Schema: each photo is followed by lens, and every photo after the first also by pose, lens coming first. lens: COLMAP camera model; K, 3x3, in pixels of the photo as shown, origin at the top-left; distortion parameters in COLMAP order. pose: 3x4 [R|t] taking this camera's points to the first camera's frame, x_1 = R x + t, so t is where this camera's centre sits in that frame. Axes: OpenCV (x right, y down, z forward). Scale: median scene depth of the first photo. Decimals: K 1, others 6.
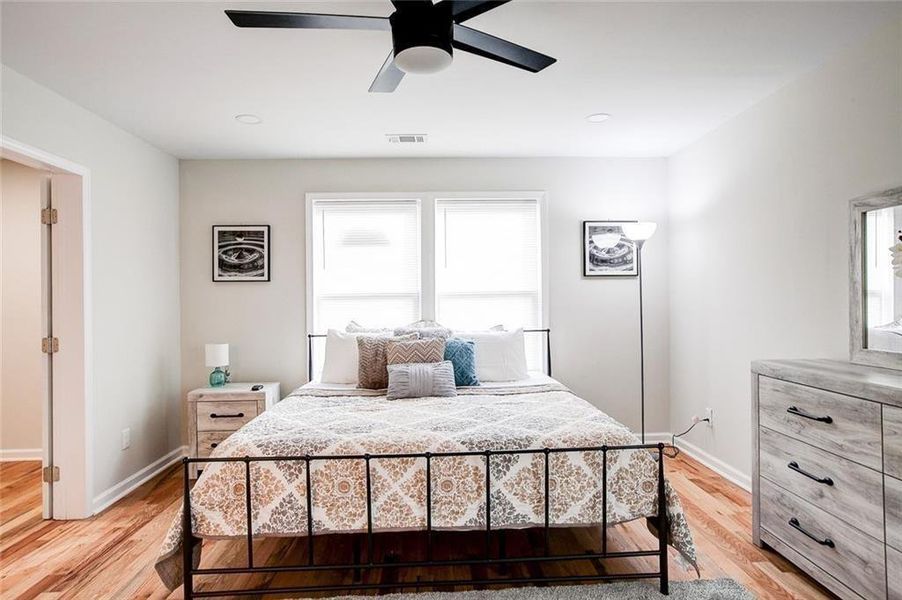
lens RADIAL K [[508.2, 0, 452.2], [0, 508.2, 297.9], [0, 0, 1]] dist [-0.054980, 0.043730]
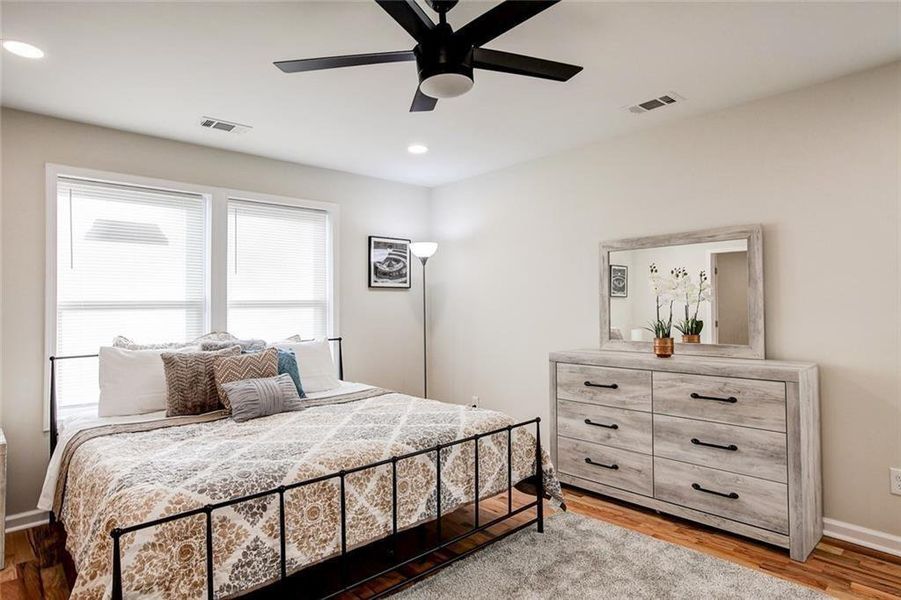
lens RADIAL K [[507.7, 0, 451.7], [0, 507.7, 297.9], [0, 0, 1]] dist [-0.054980, 0.043730]
pose [[0.759943, 0.014213, 0.649835, -0.608811], [-0.000135, 0.999764, -0.021709, 0.006565], [-0.649990, 0.016410, 0.759765, 0.141976]]
